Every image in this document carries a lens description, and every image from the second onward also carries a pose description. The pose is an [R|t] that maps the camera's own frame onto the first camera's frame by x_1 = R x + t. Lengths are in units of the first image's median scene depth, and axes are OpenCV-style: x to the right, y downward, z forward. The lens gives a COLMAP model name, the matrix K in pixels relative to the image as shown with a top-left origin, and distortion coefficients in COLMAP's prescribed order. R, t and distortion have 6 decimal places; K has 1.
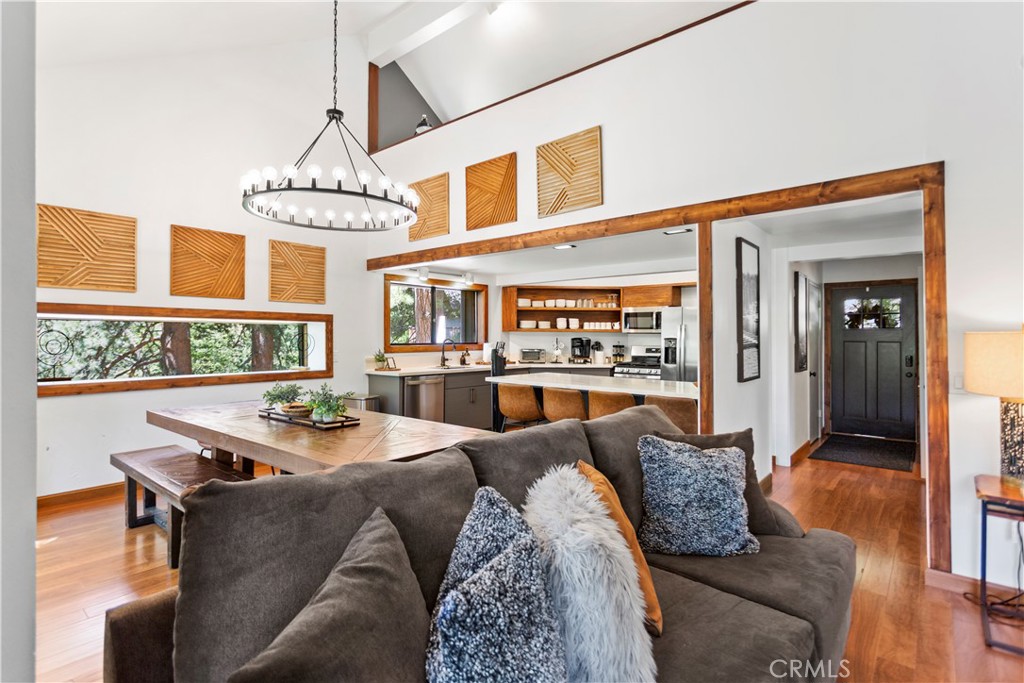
lens RADIAL K [[499.6, 0, 505.8], [0, 499.6, 330.6], [0, 0, 1]] dist [0.001618, 0.000340]
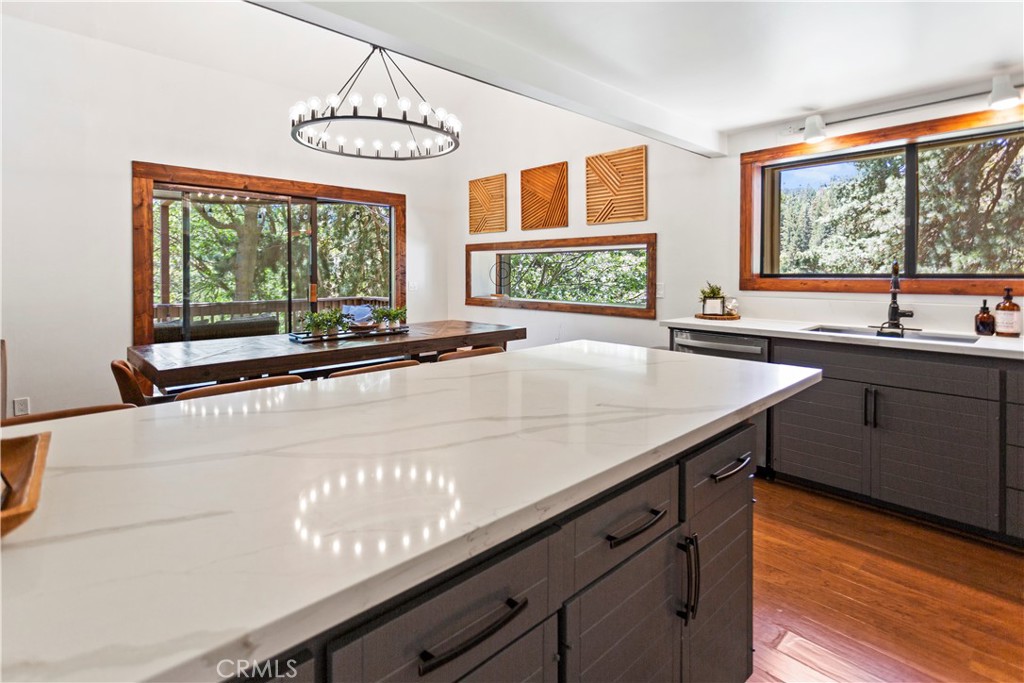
lens RADIAL K [[499.4, 0, 516.4], [0, 499.4, 275.0], [0, 0, 1]] dist [0.002803, 0.000484]
pose [[-0.100661, 0.004912, -0.994909, 0.400580], [0.014094, 0.999895, 0.003510, 0.023705], [0.994821, -0.013669, -0.100720, 0.866778]]
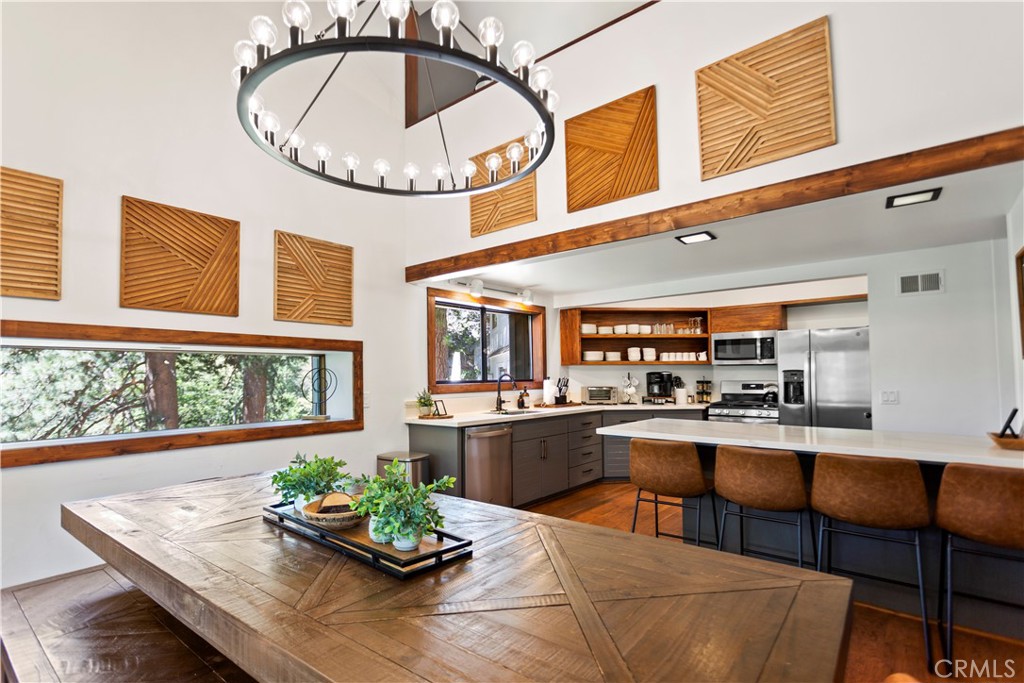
lens RADIAL K [[495.4, 0, 503.6], [0, 495.4, 358.6], [0, 0, 1]] dist [0.005234, 0.000754]
pose [[0.999834, -0.011093, 0.014471, -0.154407], [0.011415, 0.999685, -0.022342, 0.010875], [-0.014218, 0.022503, 0.999646, 0.288200]]
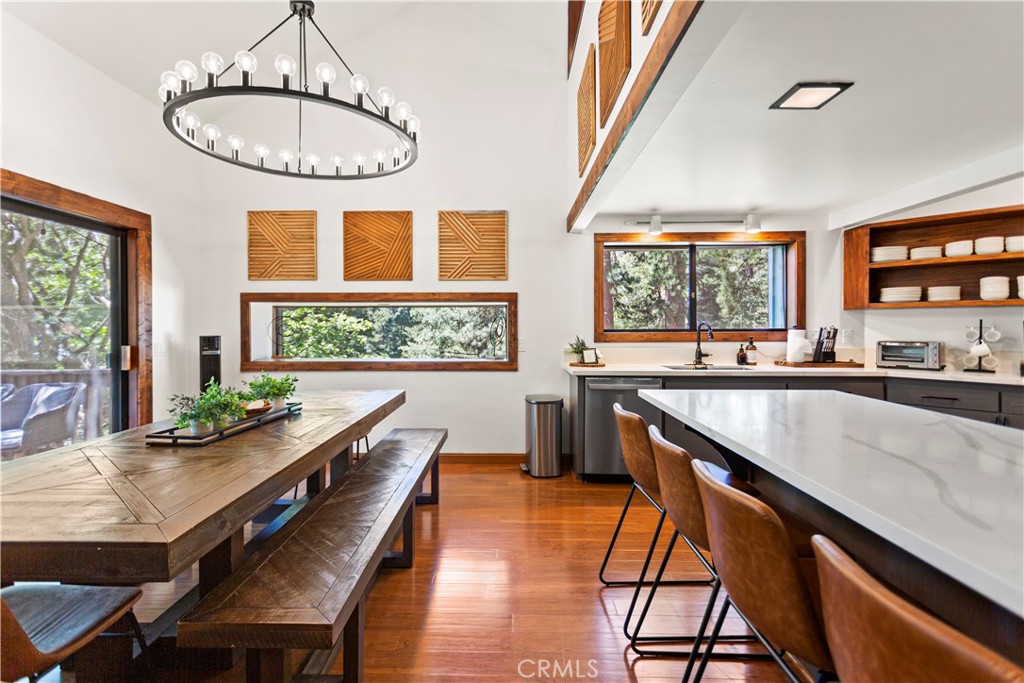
lens RADIAL K [[479.1, 0, 505.8], [0, 479.1, 330.3], [0, 0, 1]] dist [0.000887, 0.001288]
pose [[0.635056, -0.000074, -0.772466, 0.236936], [0.013482, 0.999849, 0.010987, 0.019775], [0.772349, -0.017392, 0.634961, 0.493787]]
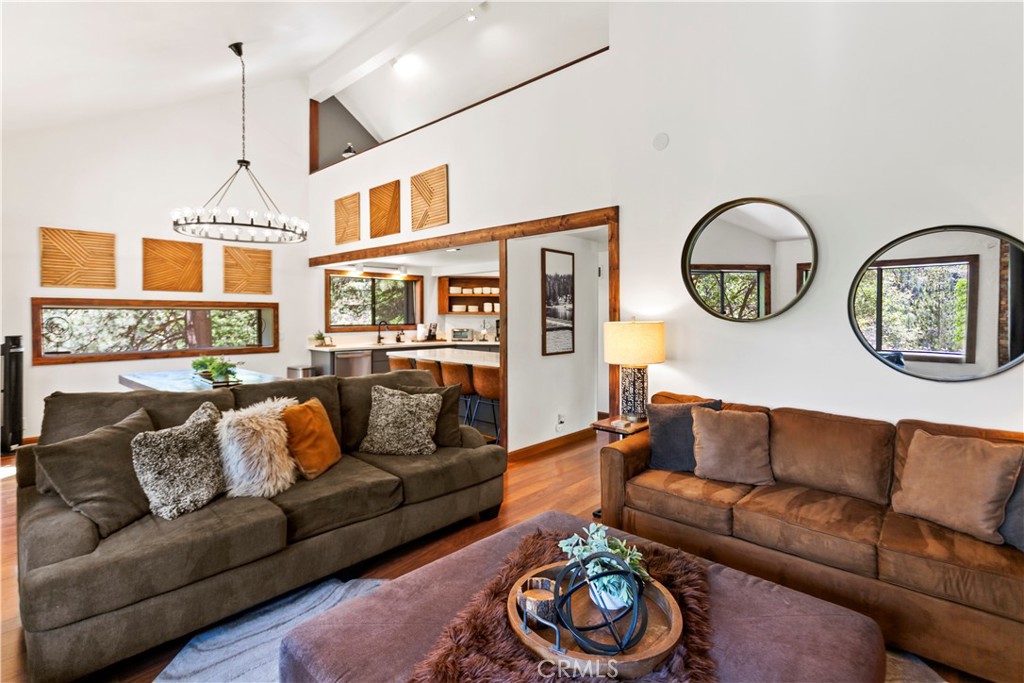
lens RADIAL K [[483.5, 0, 506.6], [0, 483.5, 317.4], [0, 0, 1]] dist [0.002182, 0.000789]
pose [[0.999283, -0.000488, -0.037867, 0.279543], [0.001159, 0.999842, 0.017723, -0.015761], [0.037853, -0.017754, 0.999126, -0.208264]]
